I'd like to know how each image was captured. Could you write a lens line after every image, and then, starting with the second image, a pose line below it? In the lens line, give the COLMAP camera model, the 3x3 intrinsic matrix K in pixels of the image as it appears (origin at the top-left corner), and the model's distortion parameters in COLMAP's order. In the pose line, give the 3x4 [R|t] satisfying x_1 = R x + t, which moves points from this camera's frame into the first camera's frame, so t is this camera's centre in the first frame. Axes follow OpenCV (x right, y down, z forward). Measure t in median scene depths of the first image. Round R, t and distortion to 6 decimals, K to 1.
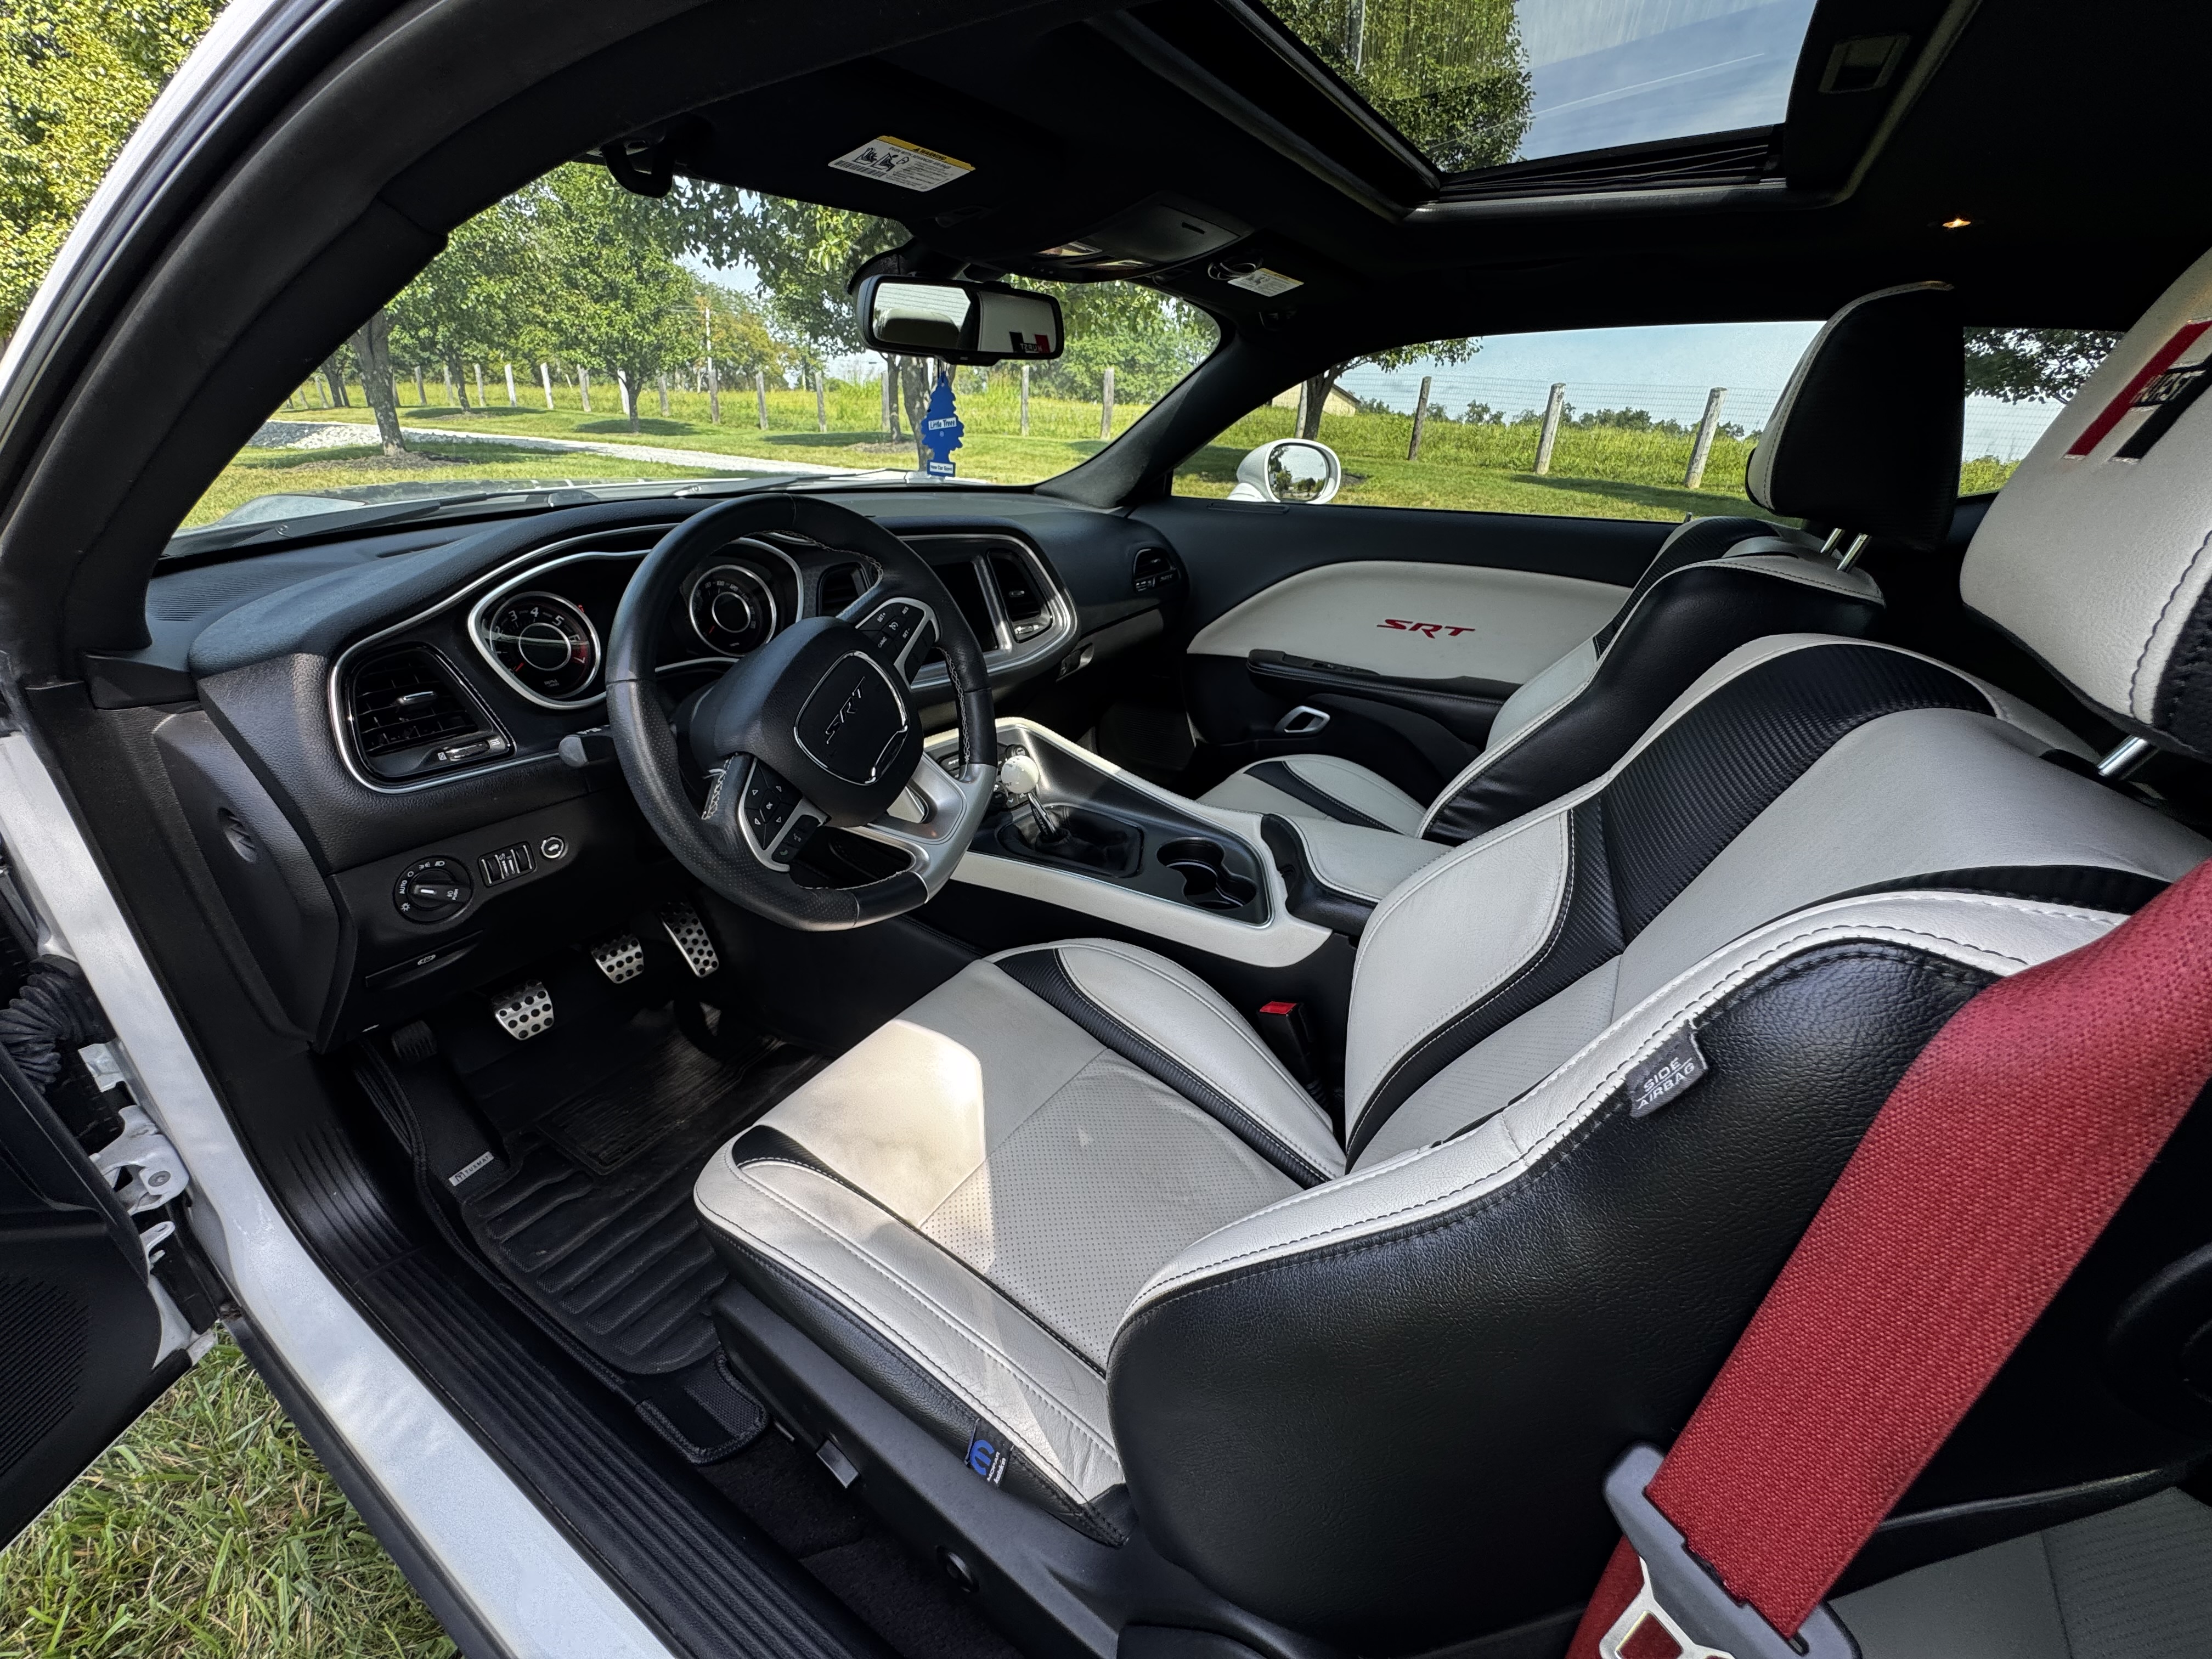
lens RADIAL K [[883.7, 0, 1106.0], [0, 883.7, 829.5], [0, 0, 1]] dist [-0.003769, -0.000455]
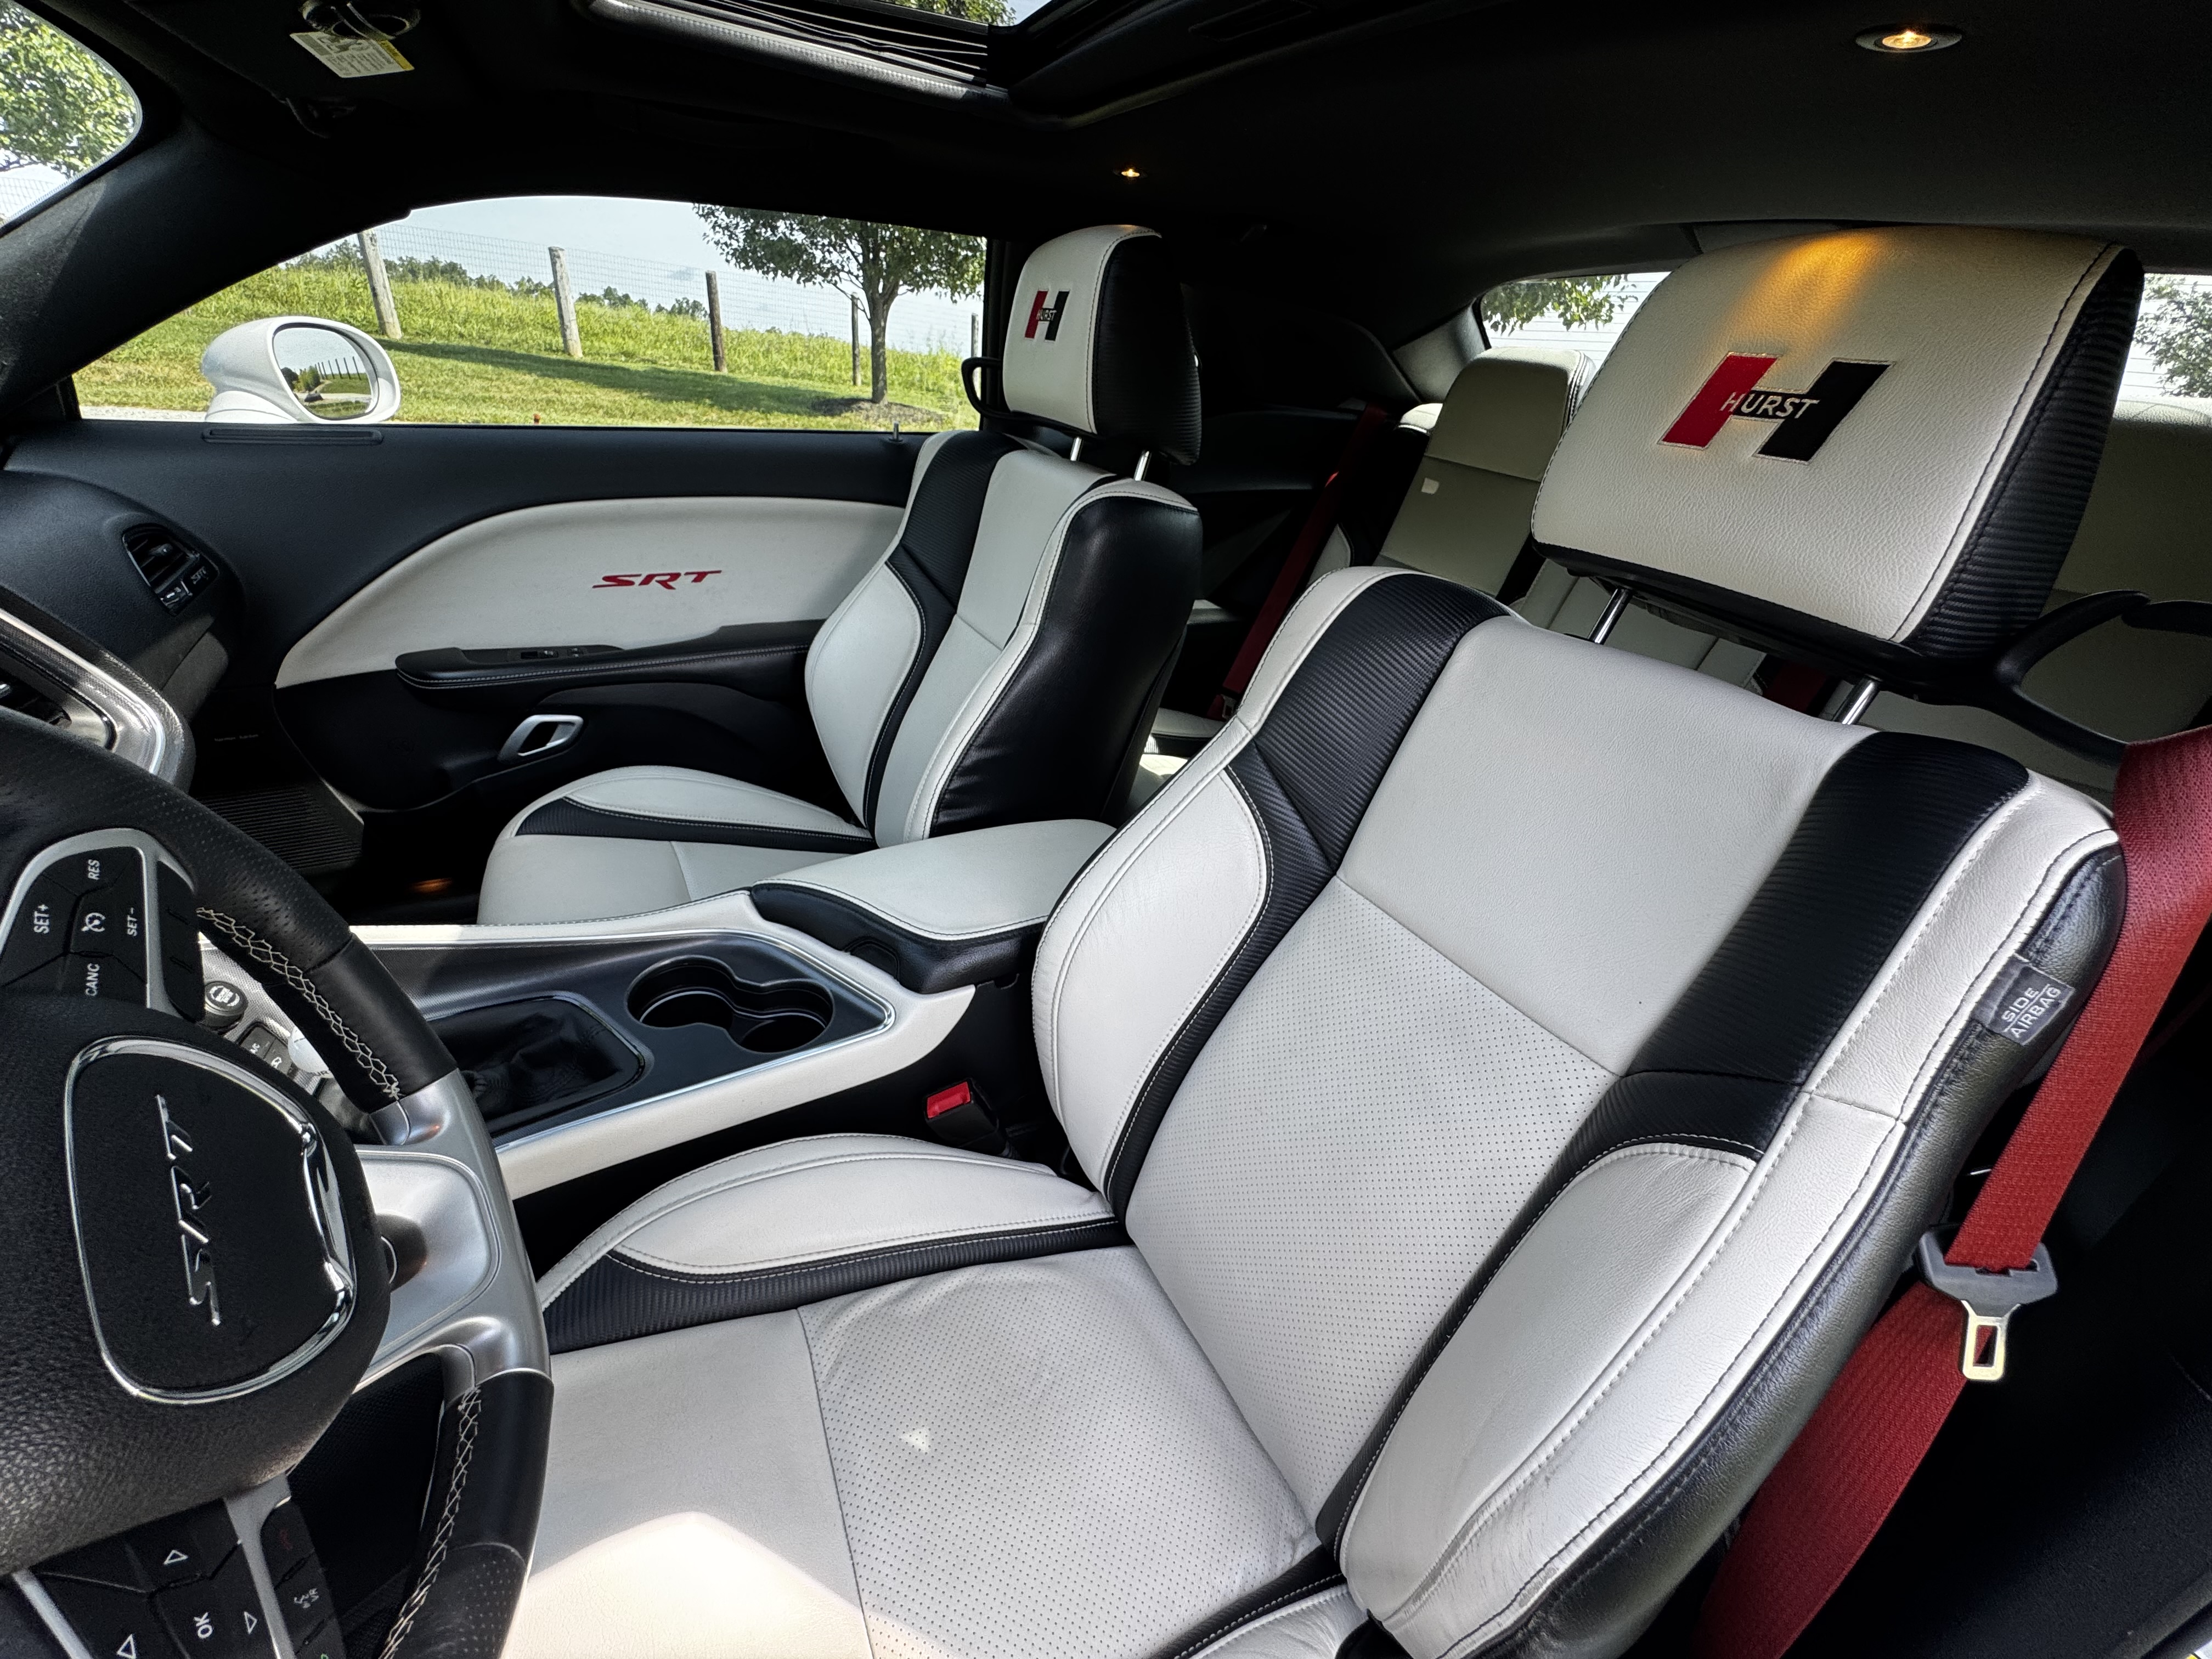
lens RADIAL K [[892.8, 0, 1106.0], [0, 892.8, 829.5], [0, 0, 1]] dist [-0.009175, -0.000168]
pose [[0.485731, -0.403594, 0.775356, -0.154289], [0.304526, 0.909588, 0.282691, -0.122605], [-0.819347, 0.098804, 0.564720, 0.227943]]
